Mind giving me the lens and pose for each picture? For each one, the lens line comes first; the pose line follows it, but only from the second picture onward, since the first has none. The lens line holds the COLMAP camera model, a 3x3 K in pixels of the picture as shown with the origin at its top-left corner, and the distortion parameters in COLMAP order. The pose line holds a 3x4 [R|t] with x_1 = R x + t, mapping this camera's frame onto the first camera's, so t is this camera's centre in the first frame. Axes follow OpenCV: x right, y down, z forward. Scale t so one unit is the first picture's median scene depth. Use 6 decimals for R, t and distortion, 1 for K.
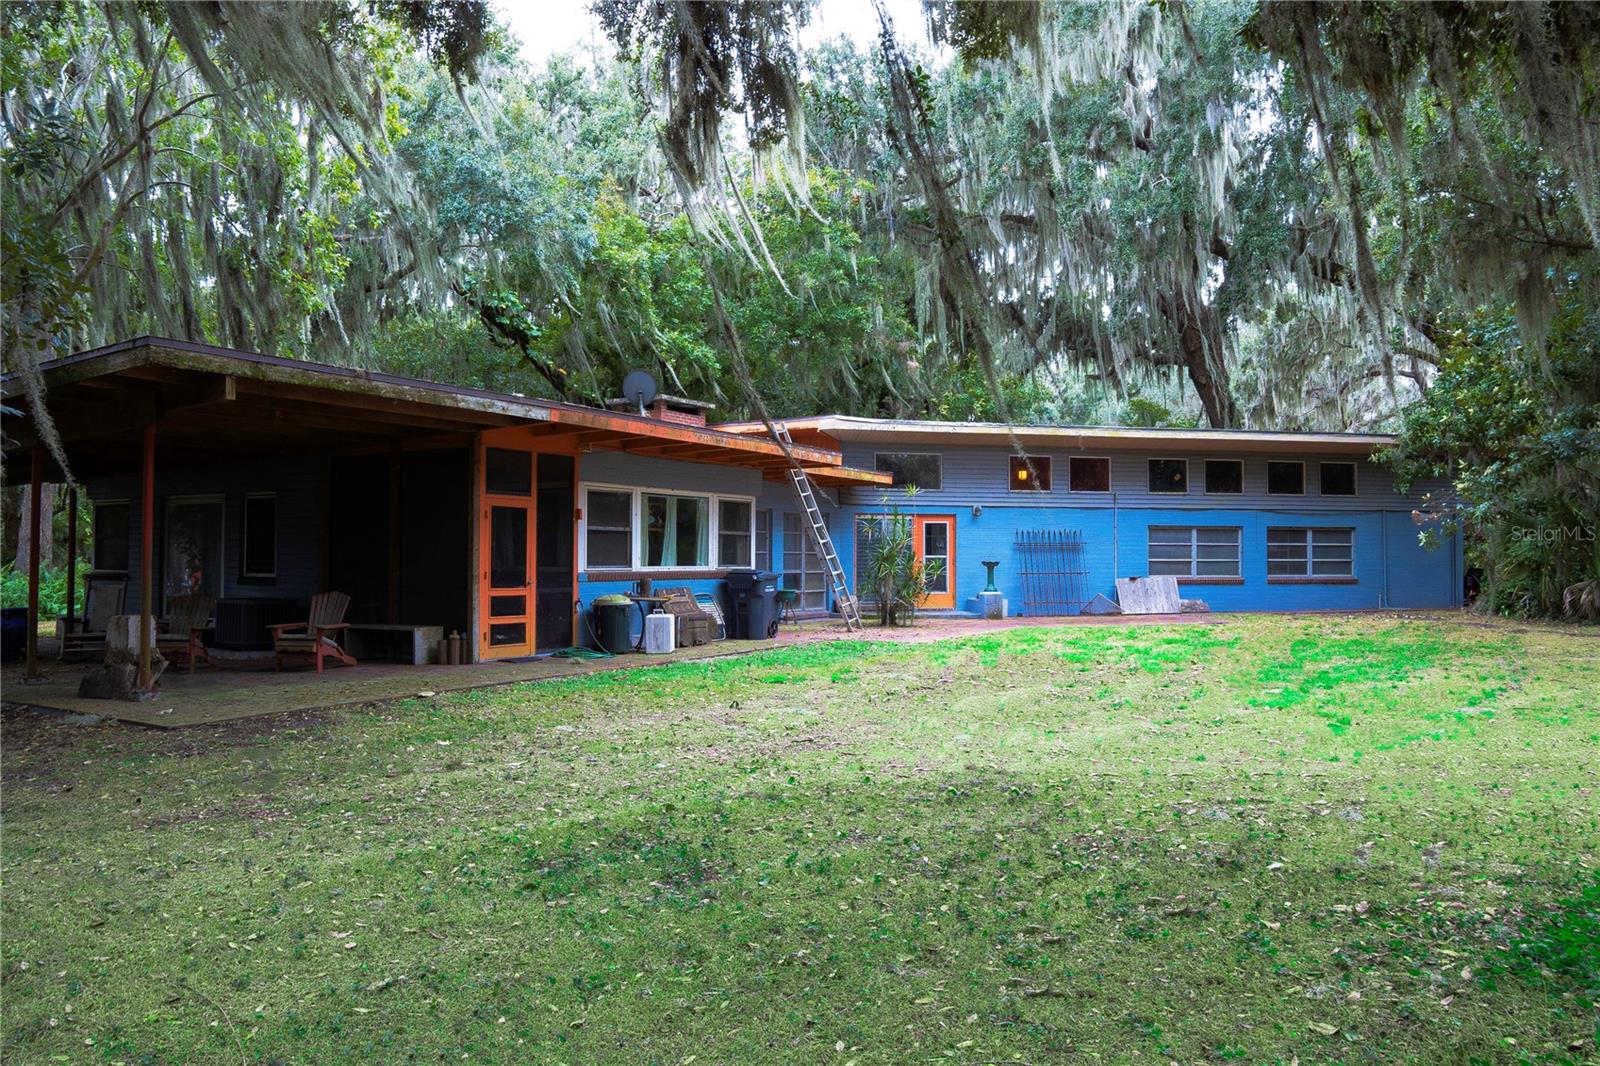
lens RADIAL K [[1106.3, 0, 801.9], [0, 1106.3, 535.3], [0, 0, 1]] dist [-0.045493, 0.004963]
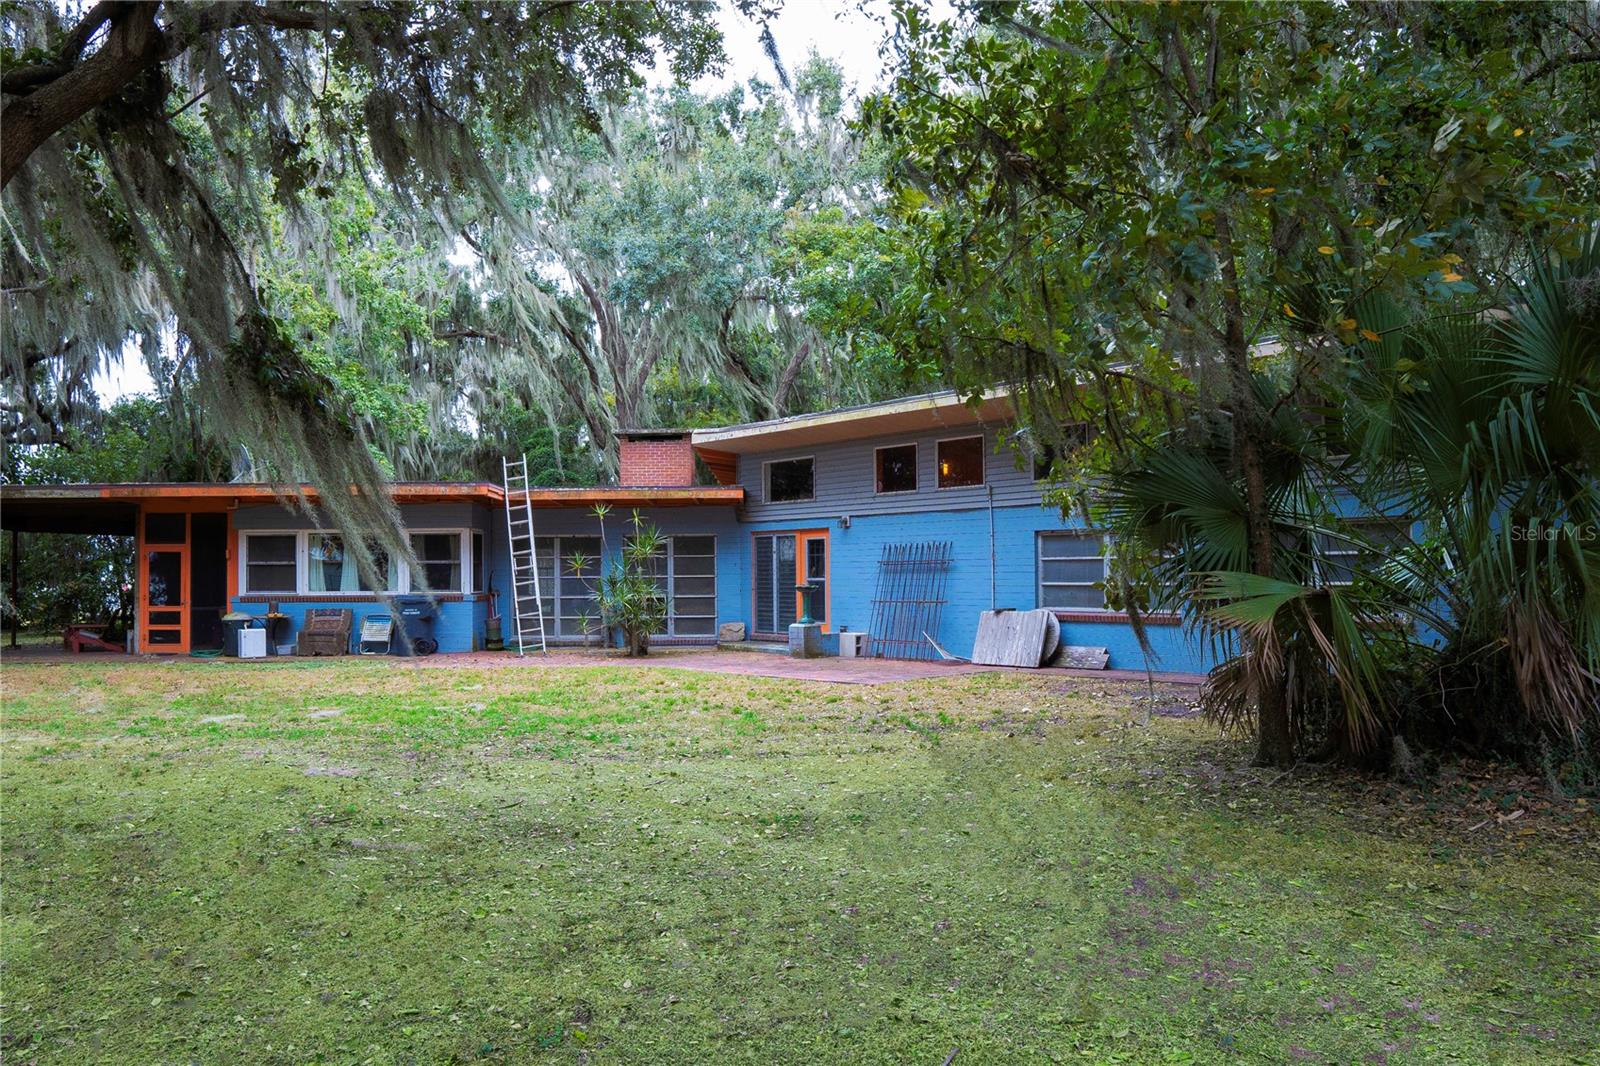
lens RADIAL K [[1106.3, 0, 797.8], [0, 1106.3, 530.1], [0, 0, 1]] dist [-0.045493, 0.004963]
pose [[0.522553, -0.040161, -0.851661, 0.847119], [0.026426, 0.999173, -0.030903, 0.008064], [0.852197, -0.006358, 0.523182, 0.565089]]
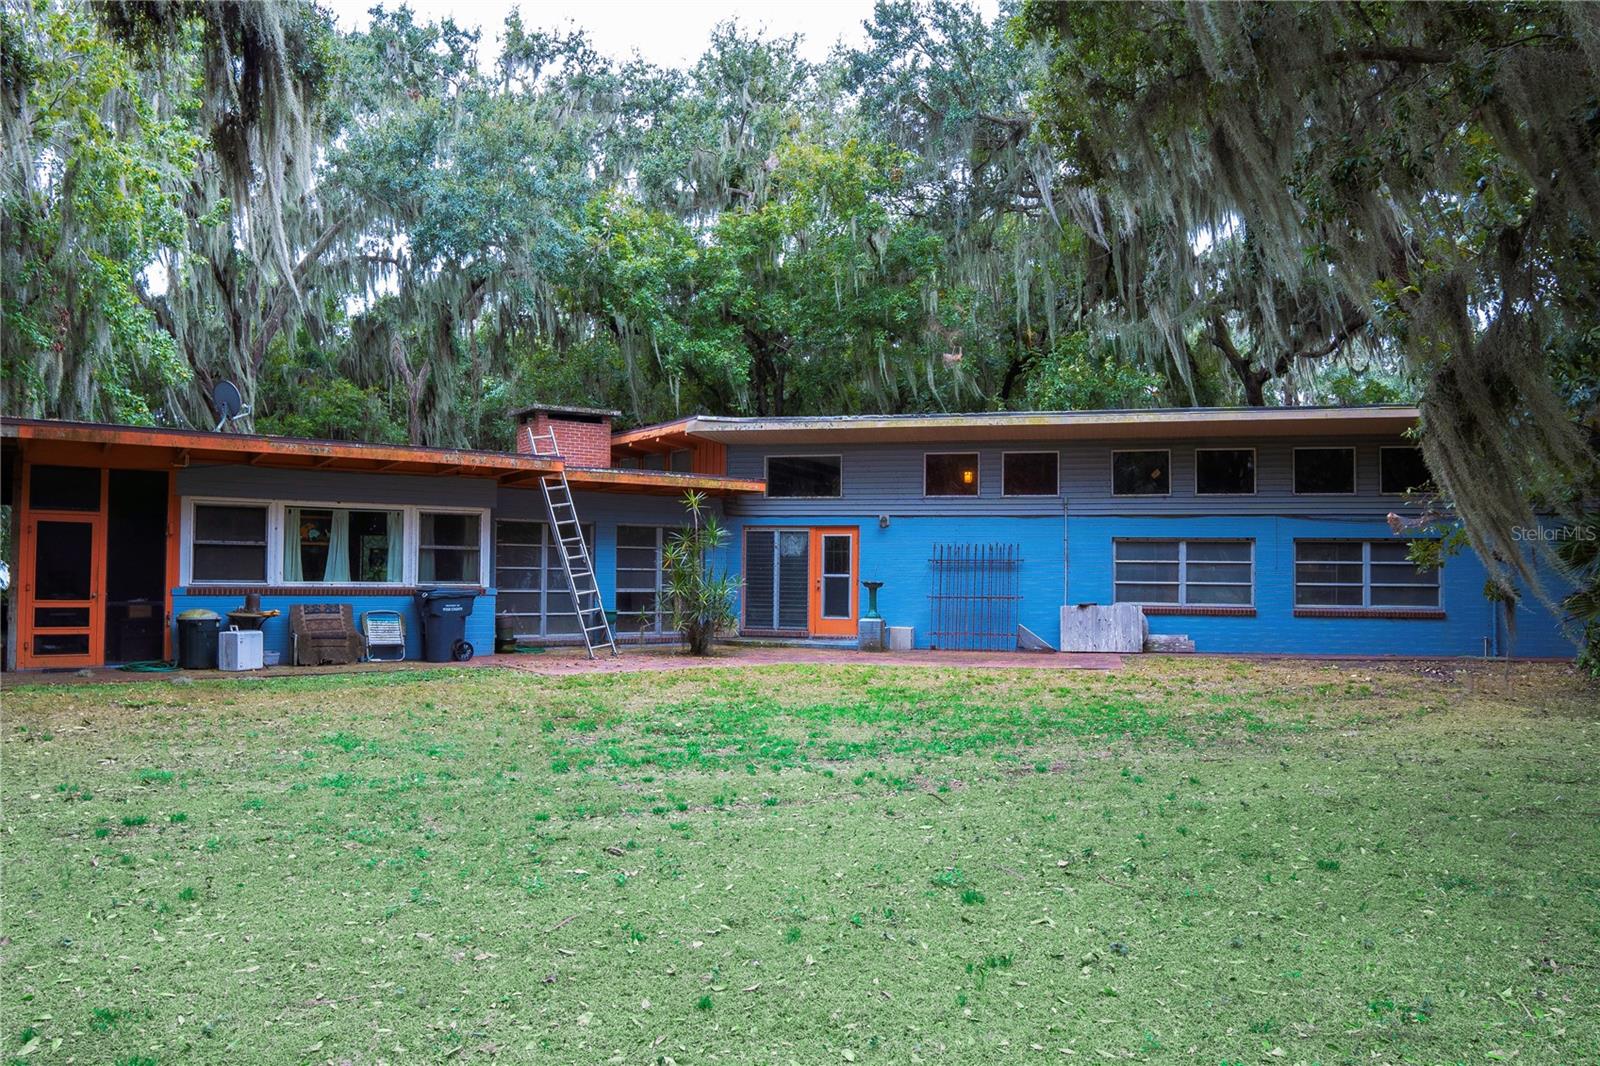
lens RADIAL K [[1106.3, 0, 791.8], [0, 1106.3, 541.7], [0, 0, 1]] dist [-0.045493, 0.004963]
pose [[0.908981, -0.003584, -0.416823, 0.456989], [-0.000524, 0.999952, -0.009741, 0.001785], [0.416838, 0.009073, 0.908935, 0.213503]]
